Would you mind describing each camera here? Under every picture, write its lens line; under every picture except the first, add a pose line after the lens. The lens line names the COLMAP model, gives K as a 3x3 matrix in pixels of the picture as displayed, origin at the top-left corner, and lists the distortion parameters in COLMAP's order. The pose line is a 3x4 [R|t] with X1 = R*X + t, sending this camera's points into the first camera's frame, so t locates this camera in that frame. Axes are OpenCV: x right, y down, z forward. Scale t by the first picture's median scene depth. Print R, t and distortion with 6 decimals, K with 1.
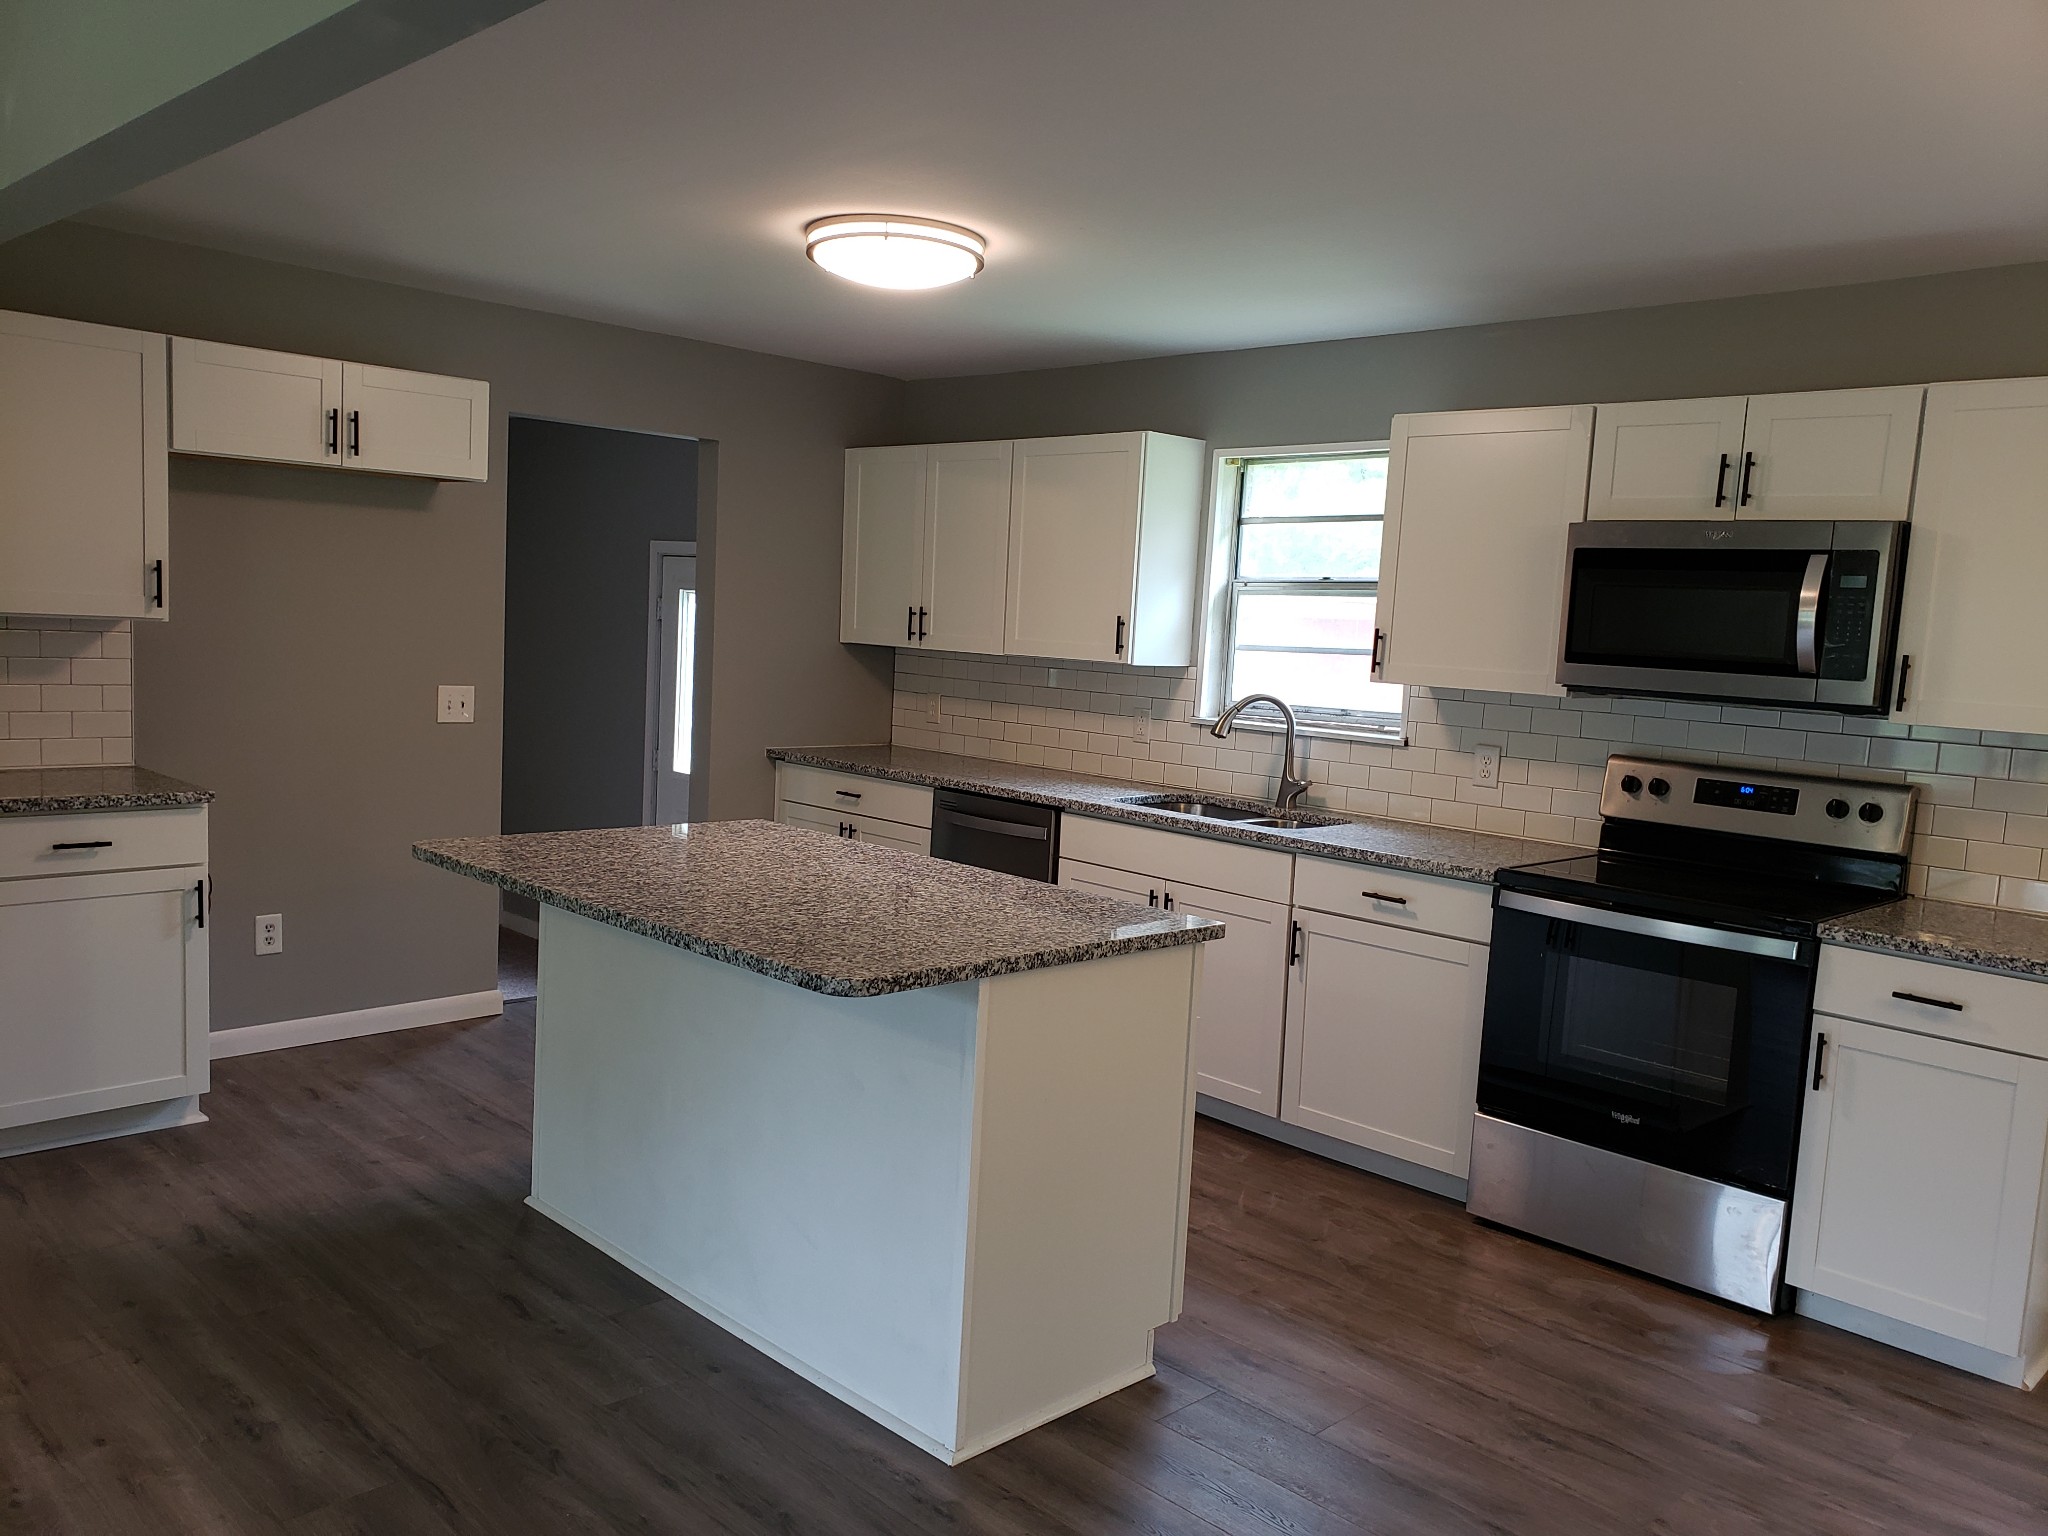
lens RADIAL K [[1580.0, 0, 1009.8], [0, 1580.0, 792.8], [0, 0, 1]] dist [0.118067, -0.177092]
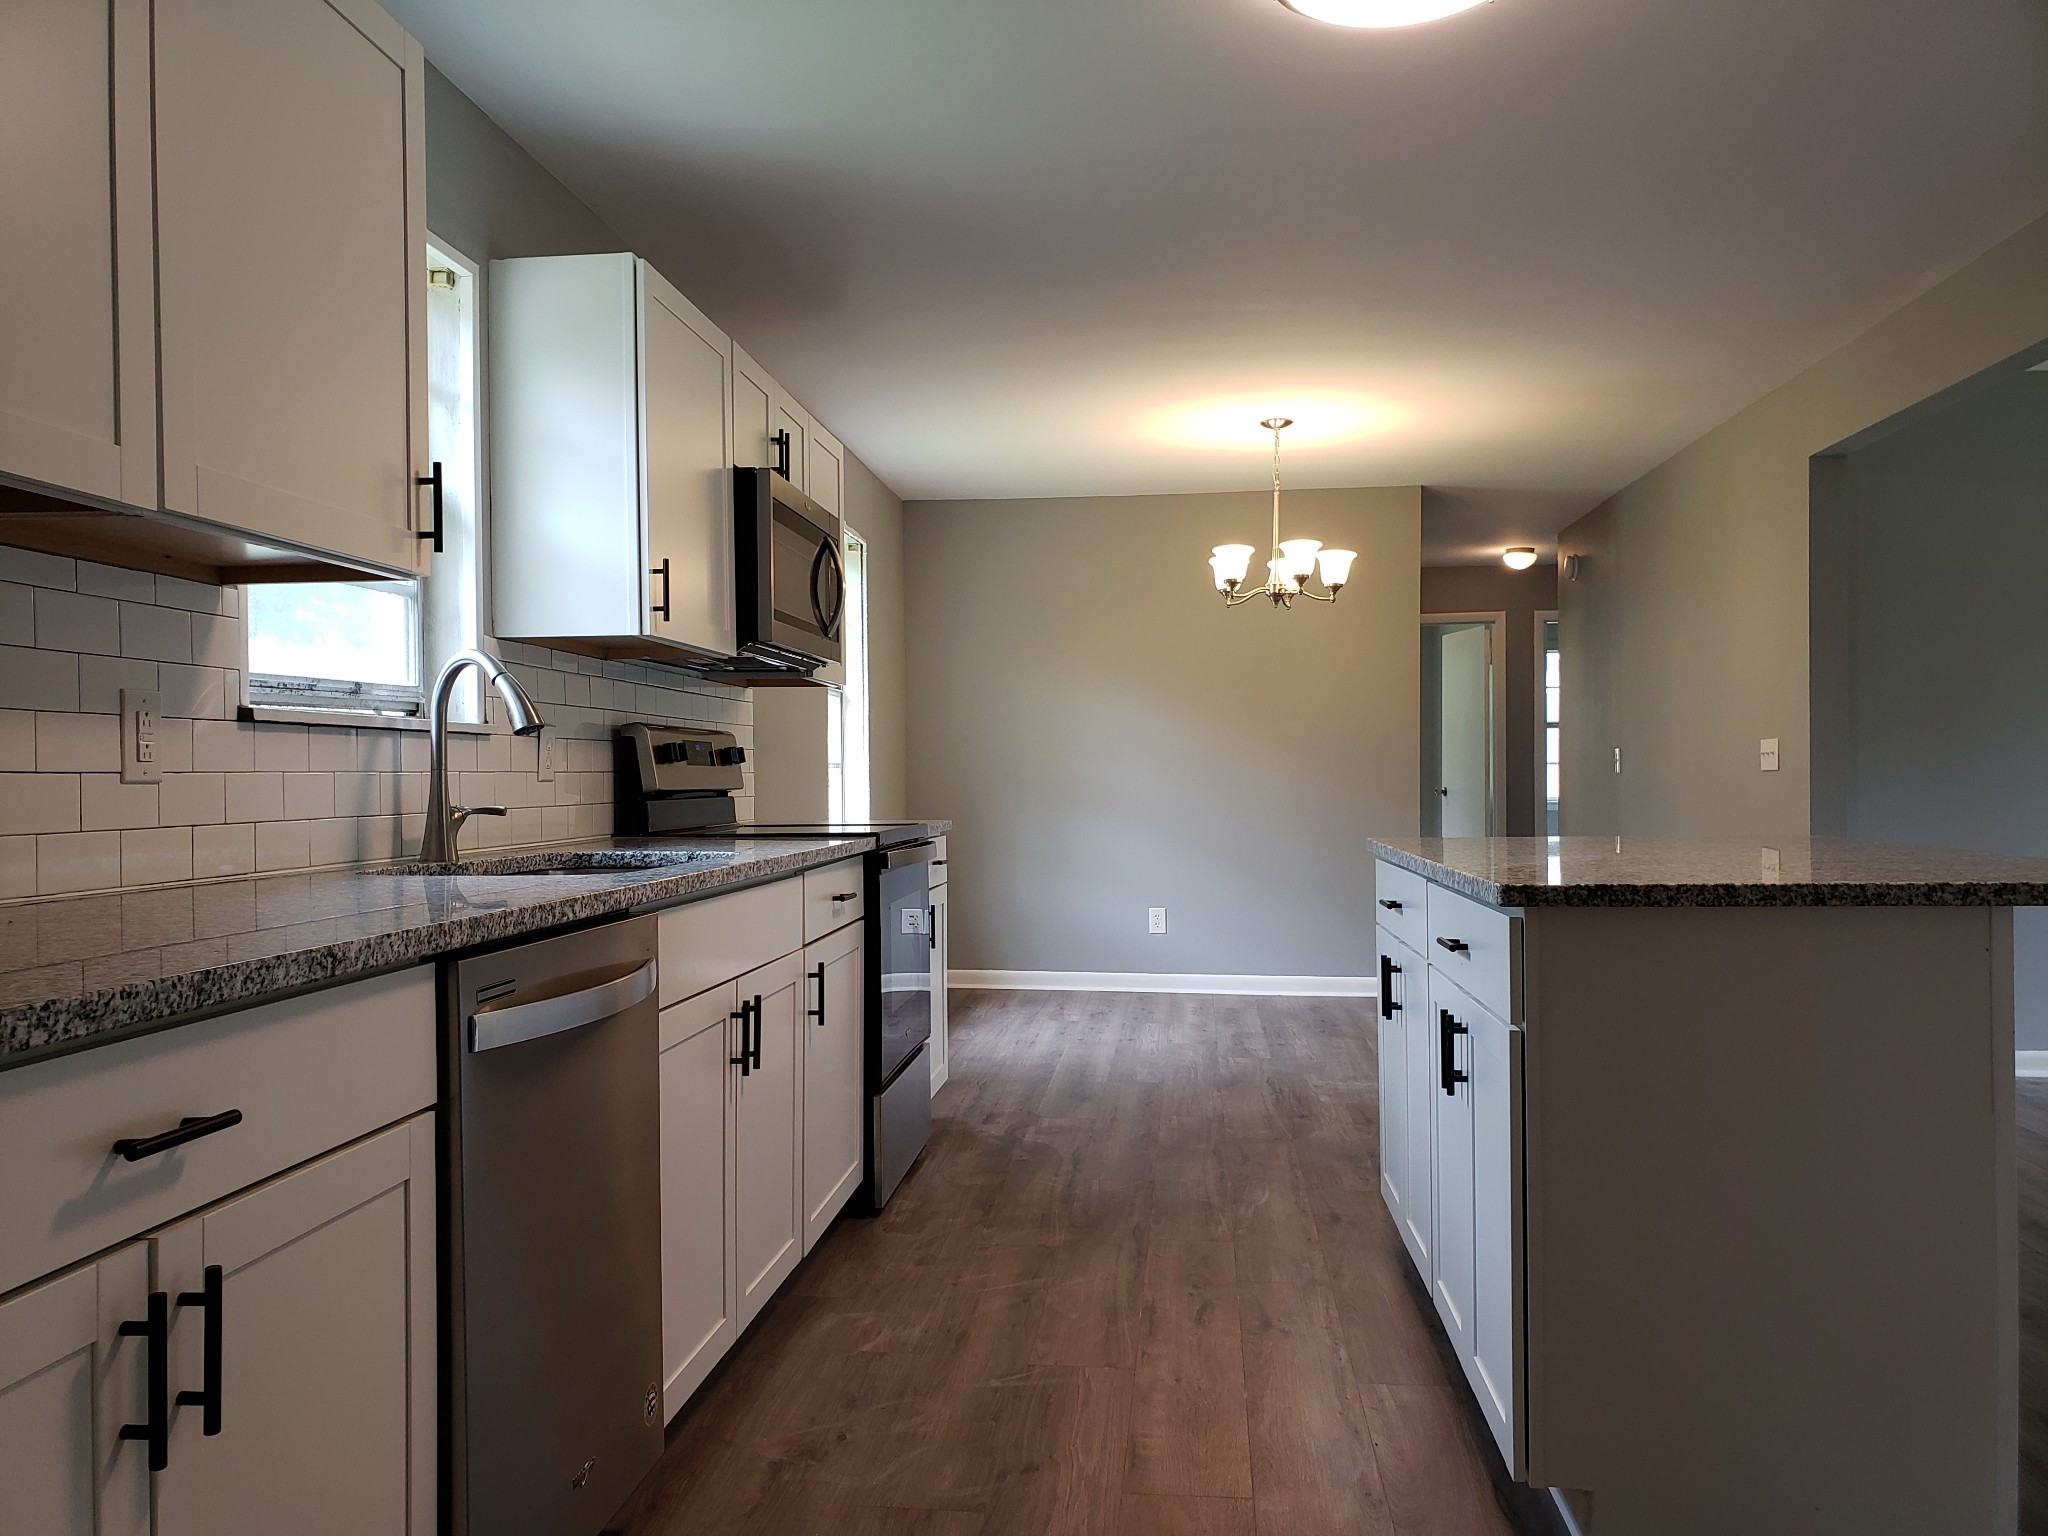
lens RADIAL K [[1580.2, 0, 984.5], [0, 1580.2, 802.5], [0, 0, 1]] dist [0.020222, 0.016683]
pose [[-0.616537, -0.059198, 0.785097, -0.427461], [0.067651, 0.989498, 0.127737, -0.078844], [-0.784414, 0.131867, -0.606057, 1.372234]]
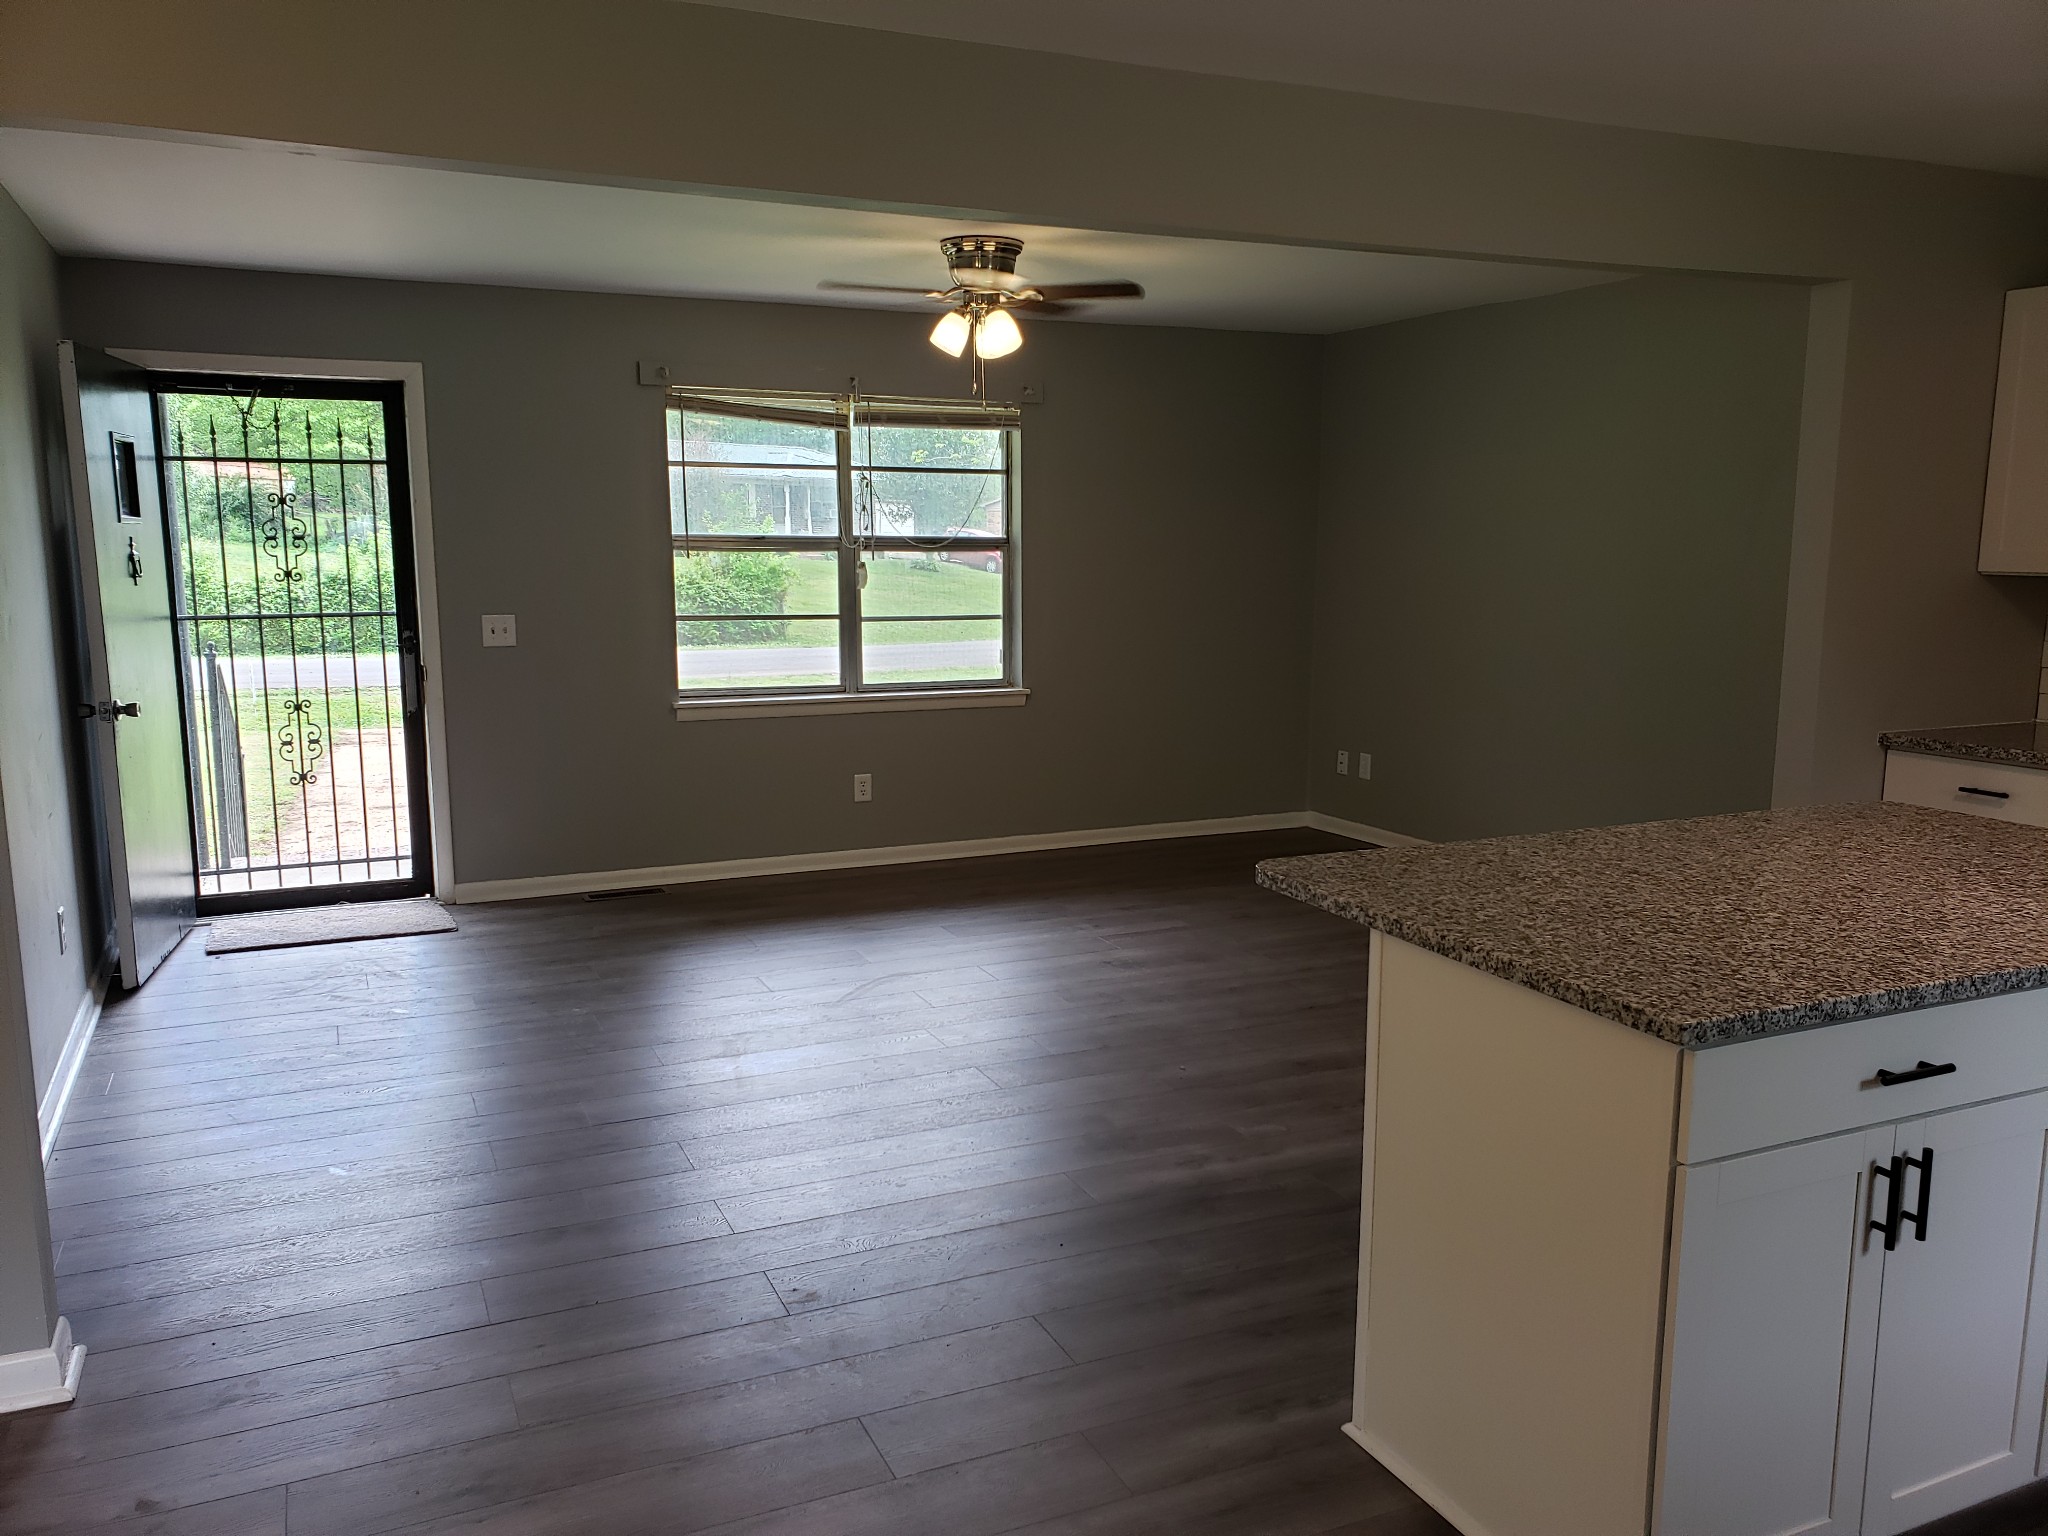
lens RADIAL K [[1605.1, 0, 1045.0], [0, 1605.1, 768.5], [0, 0, 1]] dist [0.297060, -0.393118]
pose [[-0.329180, 0.095547, -0.939421, 0.586753], [-0.131916, 0.980458, 0.145946, -0.060283], [0.935007, 0.171967, -0.310143, 0.678340]]
